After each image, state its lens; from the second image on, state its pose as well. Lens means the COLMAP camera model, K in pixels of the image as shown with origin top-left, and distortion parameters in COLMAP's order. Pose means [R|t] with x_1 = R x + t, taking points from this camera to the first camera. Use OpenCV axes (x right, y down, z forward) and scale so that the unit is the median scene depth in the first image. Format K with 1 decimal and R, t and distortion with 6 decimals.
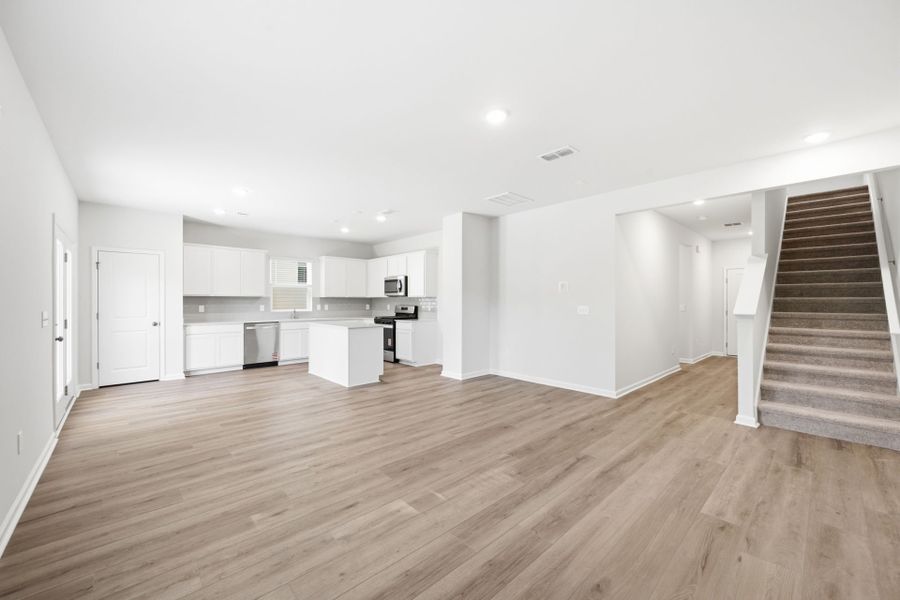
lens RADIAL K [[352.3, 0, 448.6], [0, 352.3, 303.2], [0, 0, 1]] dist [-0.000084, -0.000039]
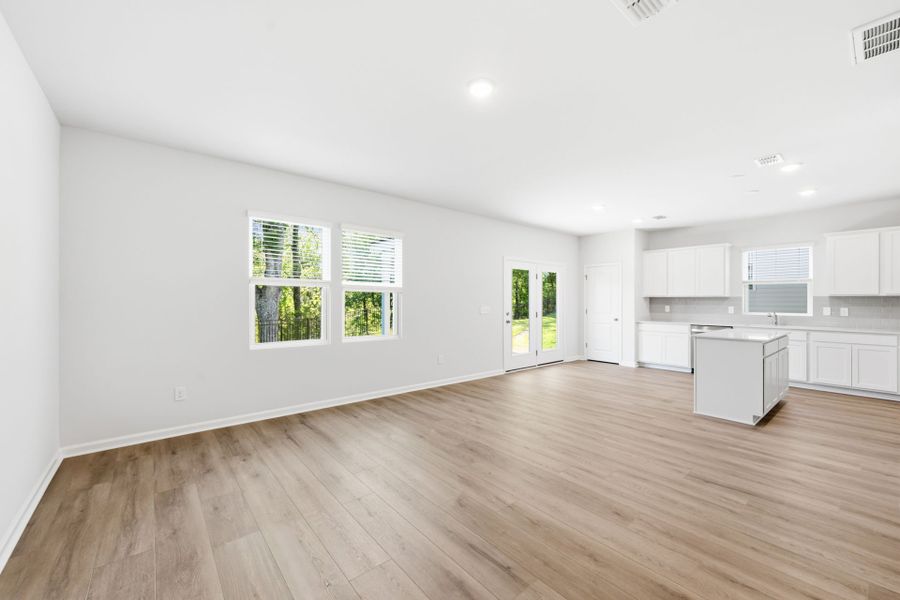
lens RADIAL K [[360.0, 0, 456.7], [0, 360.0, 298.6], [0, 0, 1]] dist [0.001619, 0.000142]
pose [[-0.039786, -0.006255, -0.999189, 0.726911], [-0.007965, 0.999951, -0.005943, -0.006577], [0.999176, 0.007722, -0.039834, 0.691044]]
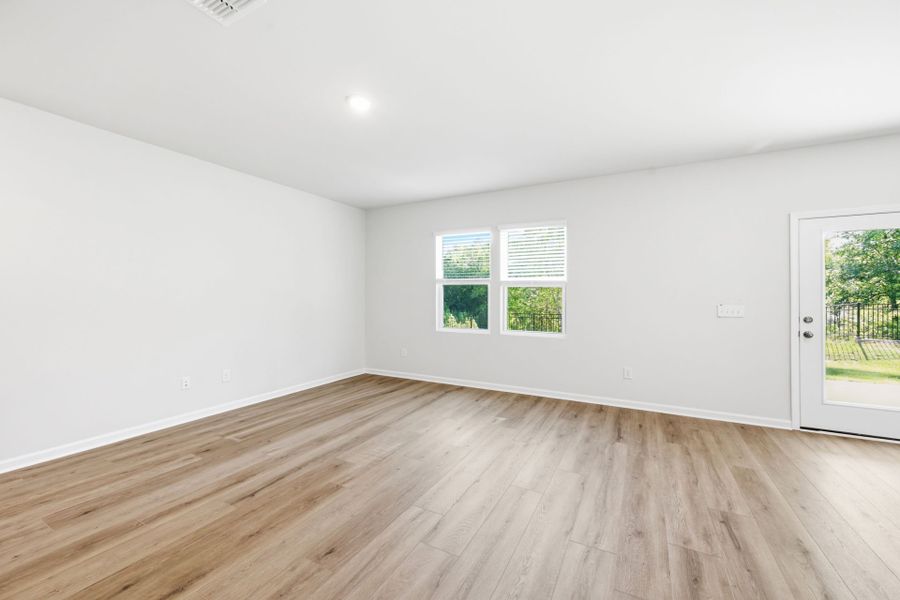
lens RADIAL K [[357.9, 0, 450.9], [0, 357.9, 293.5], [0, 0, 1]] dist [-0.001258, -0.000153]
pose [[-0.945059, -0.001770, -0.326895, 0.154712], [-0.001702, 0.999998, -0.000494, -0.010422], [0.326896, 0.000090, -0.945060, 1.413654]]
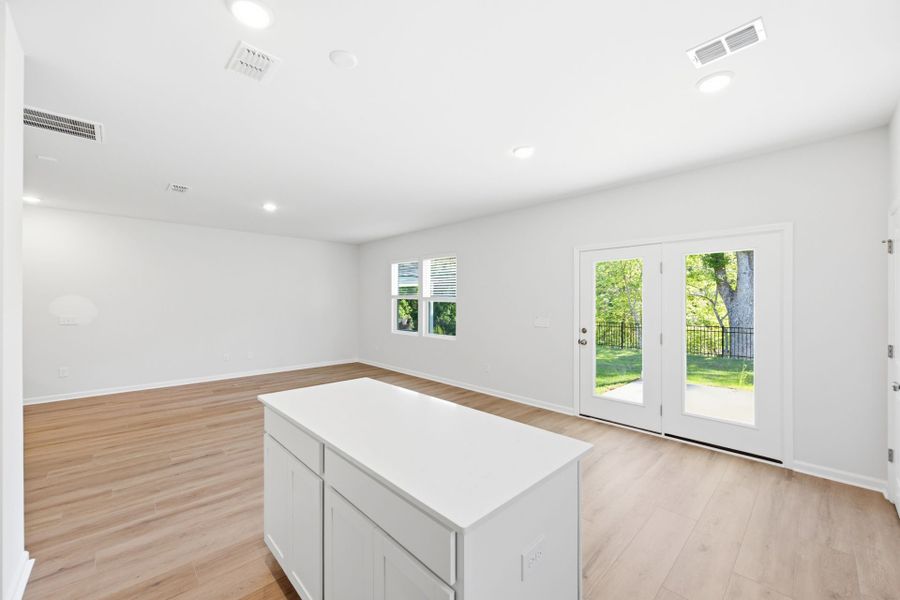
lens RADIAL K [[352.3, 0, 448.6], [0, 352.3, 303.2], [0, 0, 1]] dist [-0.000084, -0.000039]
pose [[-0.999839, 0.001111, -0.017902, -0.522554], [0.000933, 0.999950, 0.009961, -0.045915], [0.017912, 0.009943, -0.999790, 1.977117]]
